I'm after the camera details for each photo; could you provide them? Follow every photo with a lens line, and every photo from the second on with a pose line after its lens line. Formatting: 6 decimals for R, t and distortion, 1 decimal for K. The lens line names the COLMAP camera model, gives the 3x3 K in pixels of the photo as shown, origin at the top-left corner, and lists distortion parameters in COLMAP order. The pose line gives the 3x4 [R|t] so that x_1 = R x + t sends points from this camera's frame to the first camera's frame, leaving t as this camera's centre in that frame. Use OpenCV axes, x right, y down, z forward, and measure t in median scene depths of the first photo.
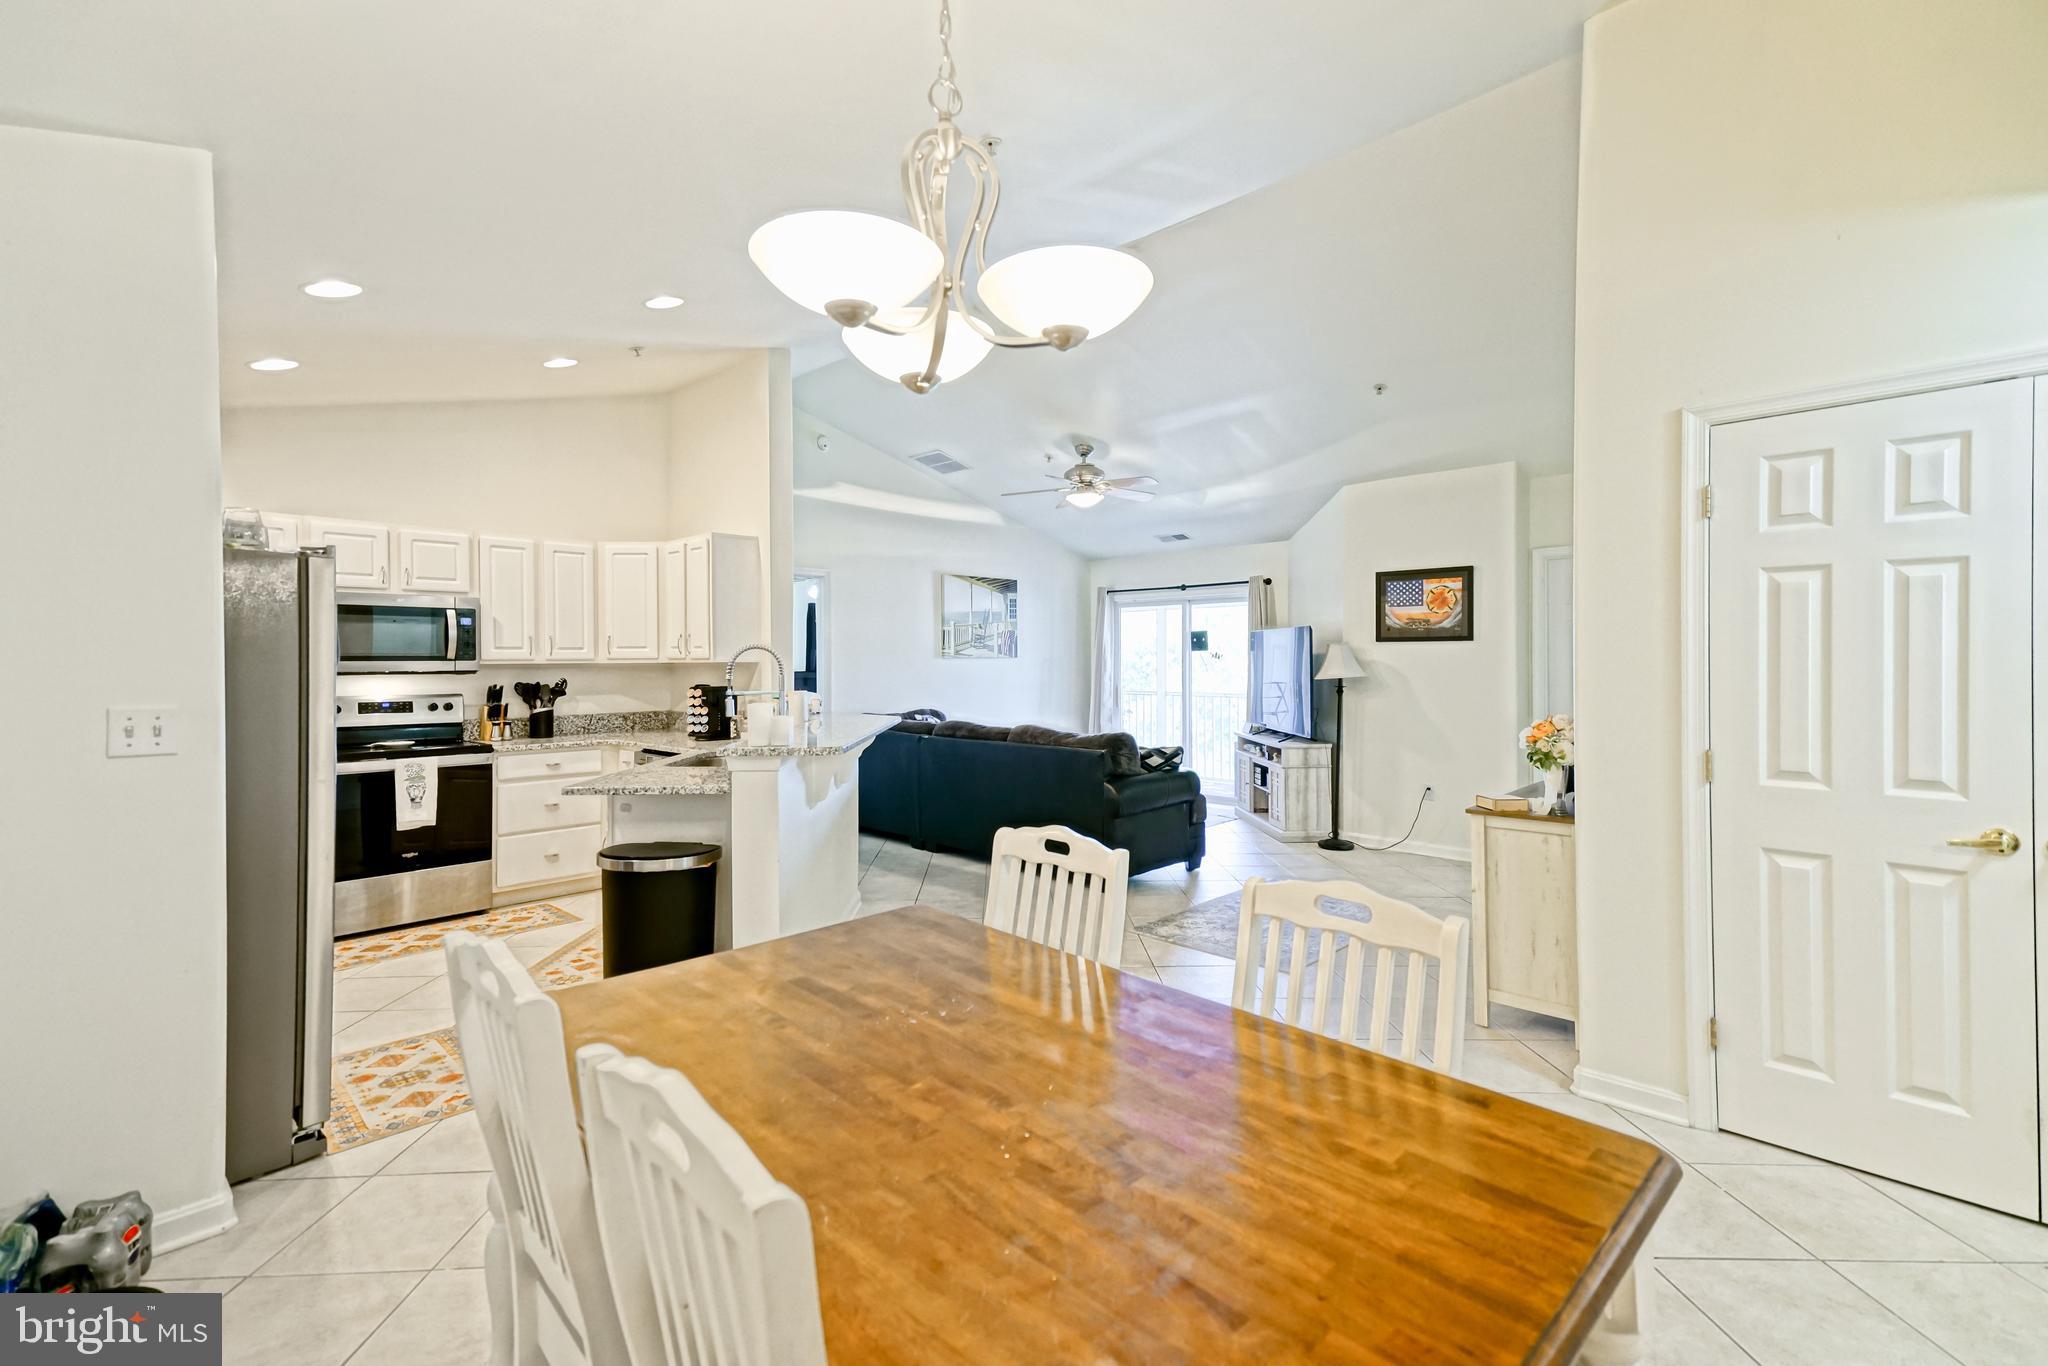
lens RADIAL K [[914.2, 0, 1016.7], [0, 914.2, 661.8], [0, 0, 1]] dist [0.044835, -0.003578]
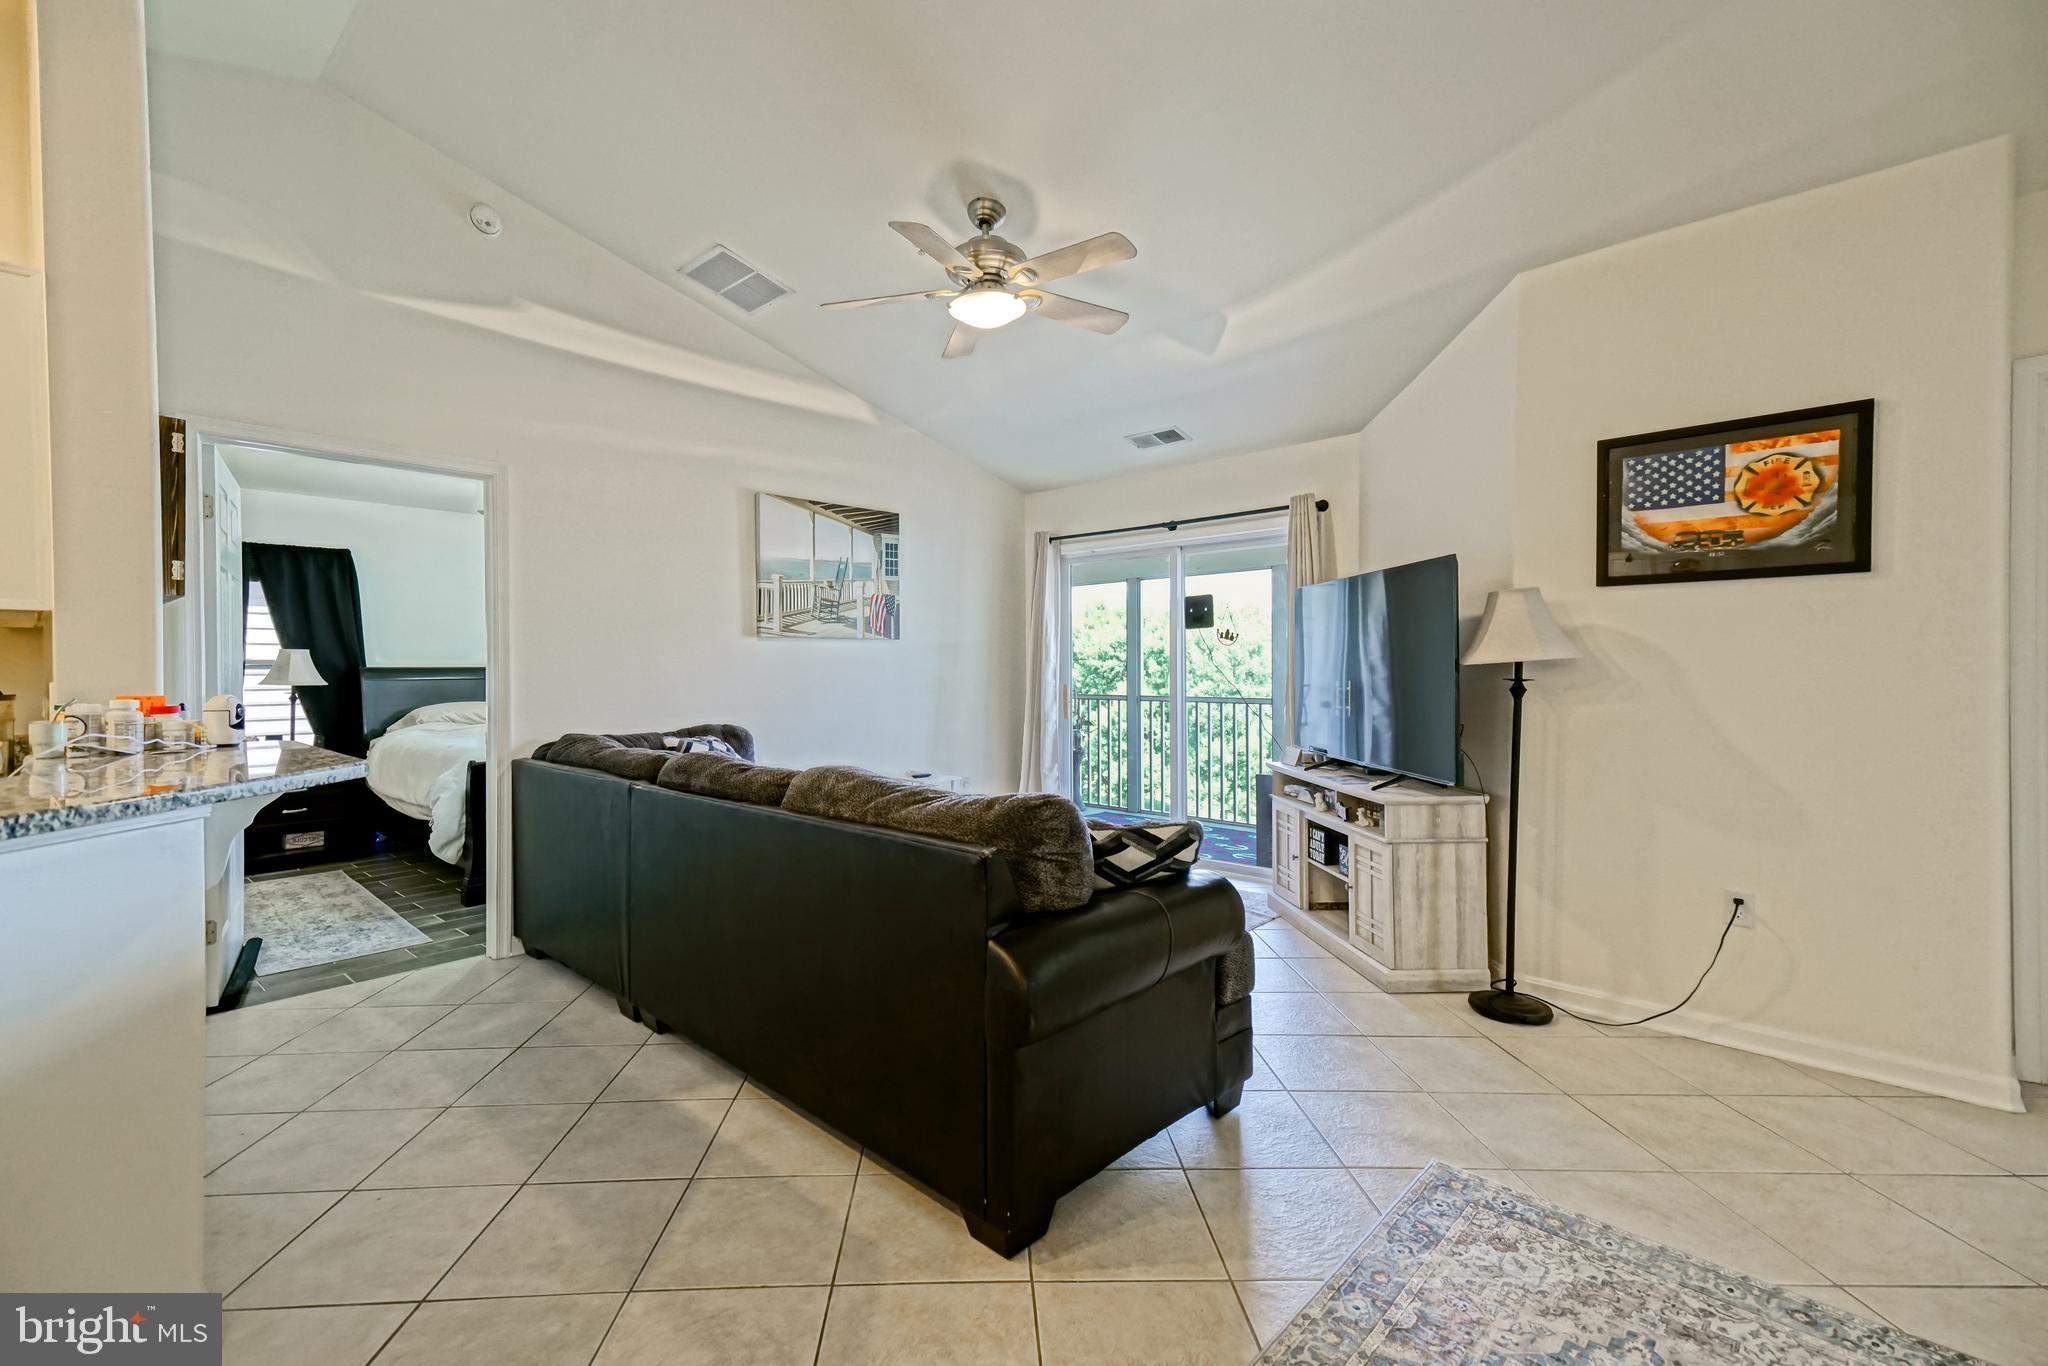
lens RADIAL K [[914.2, 0, 957.1], [0, 914.2, 671.3], [0, 0, 1]] dist [0.044835, -0.003578]
pose [[0.999602, -0.003028, -0.028034, 0.081766], [0.003074, 0.999994, 0.001614, 0.023104], [0.028029, -0.001700, 0.999606, 0.569584]]
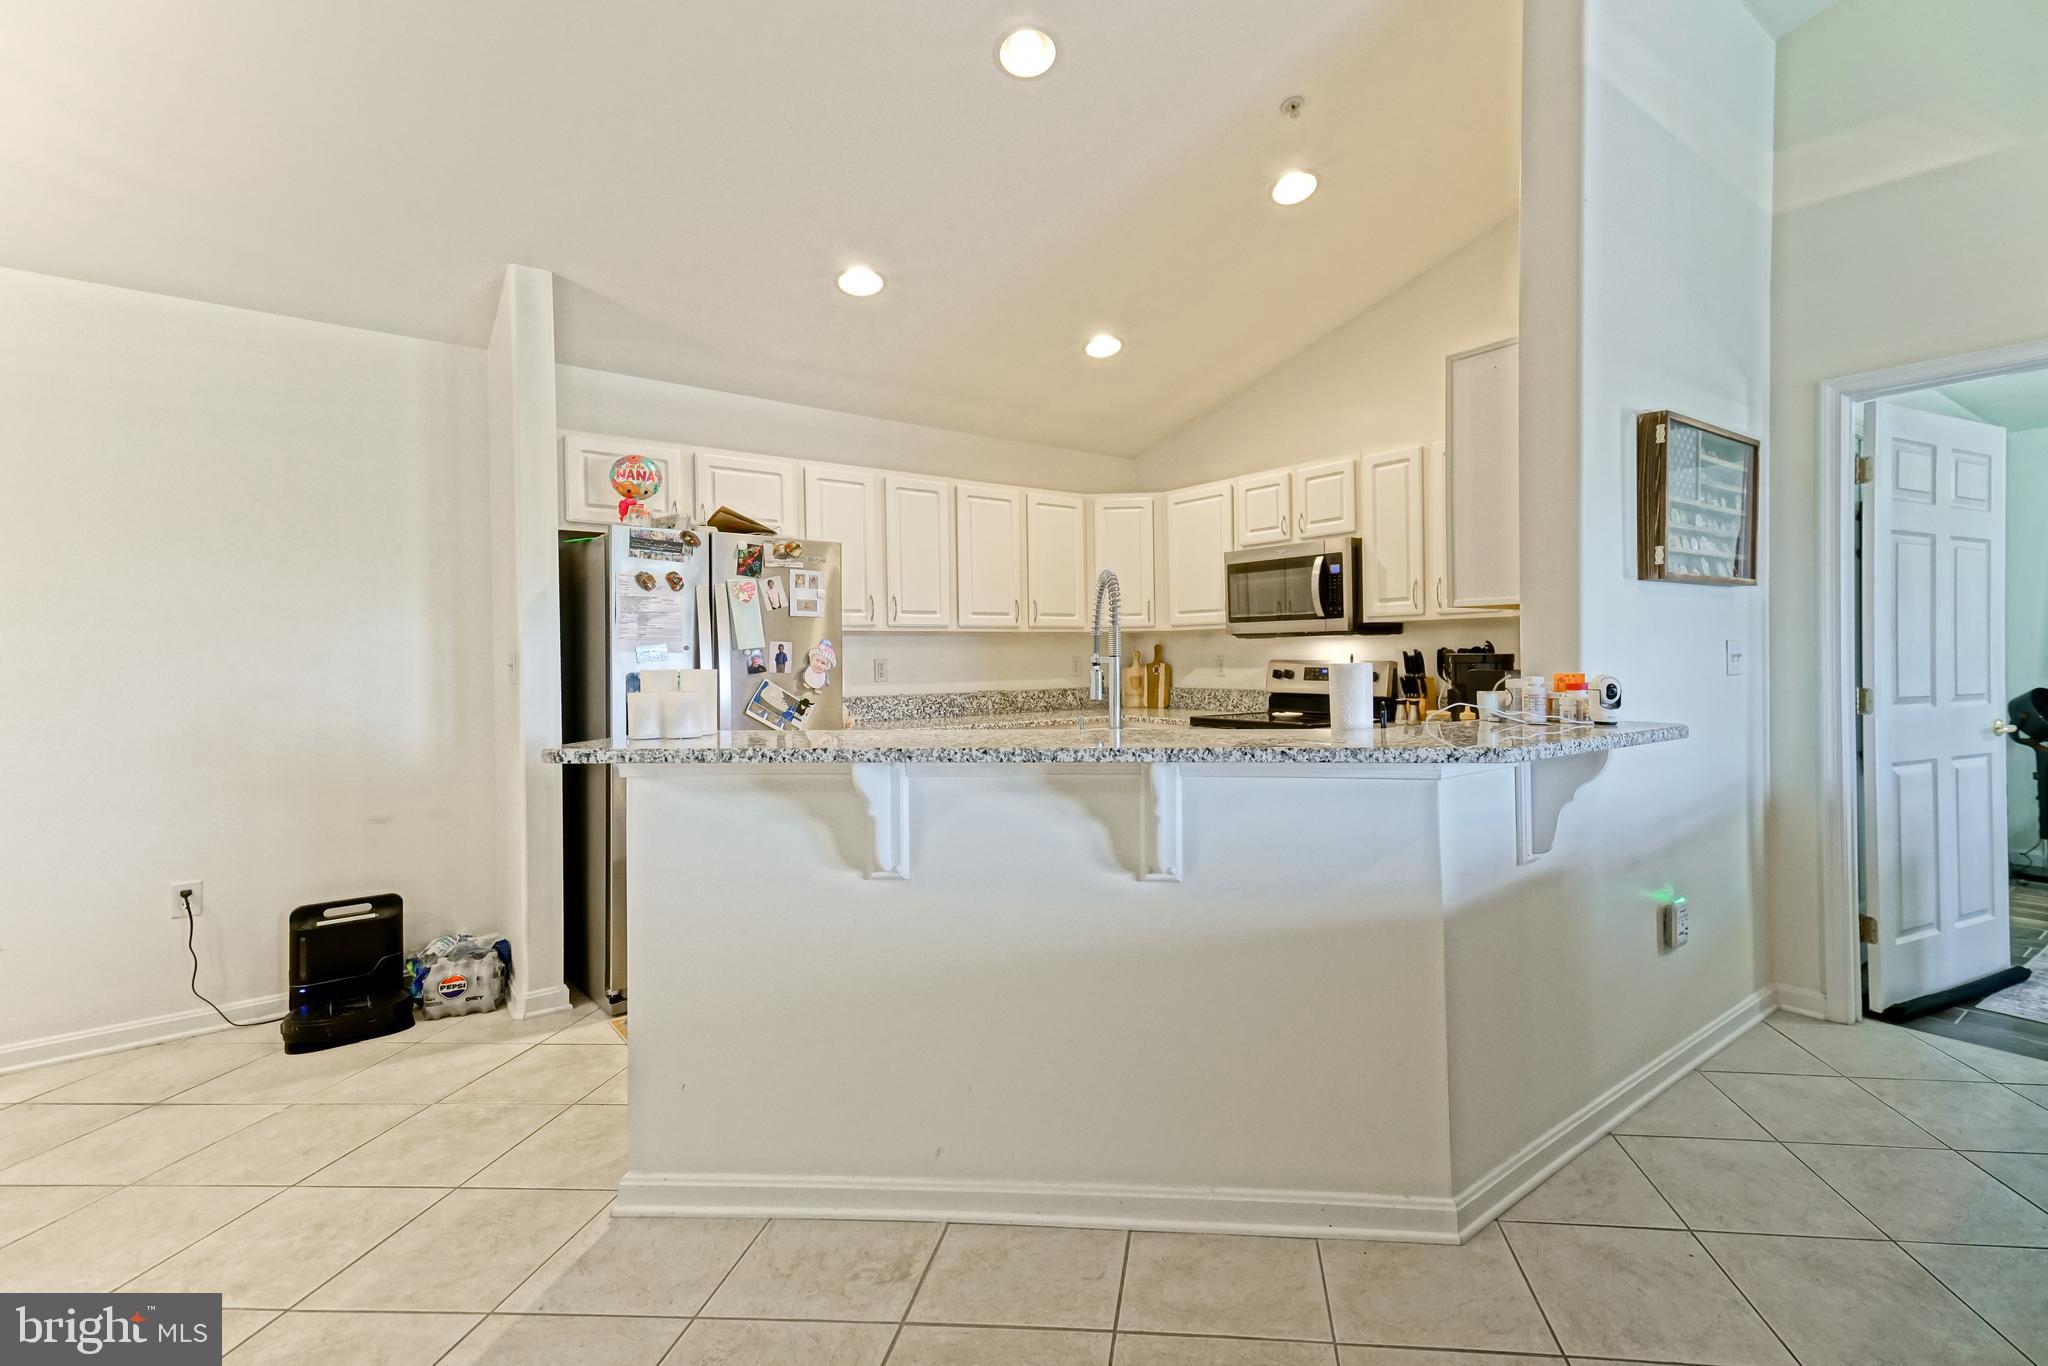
lens RADIAL K [[914.2, 0, 1147.6], [0, 914.2, 677.2], [0, 0, 1]] dist [0.044835, -0.003578]
pose [[-0.106373, 0.032212, -0.993804, 0.178790], [0.006358, 0.999477, 0.031715, 0.019819], [0.994306, -0.002945, -0.106522, 0.780550]]
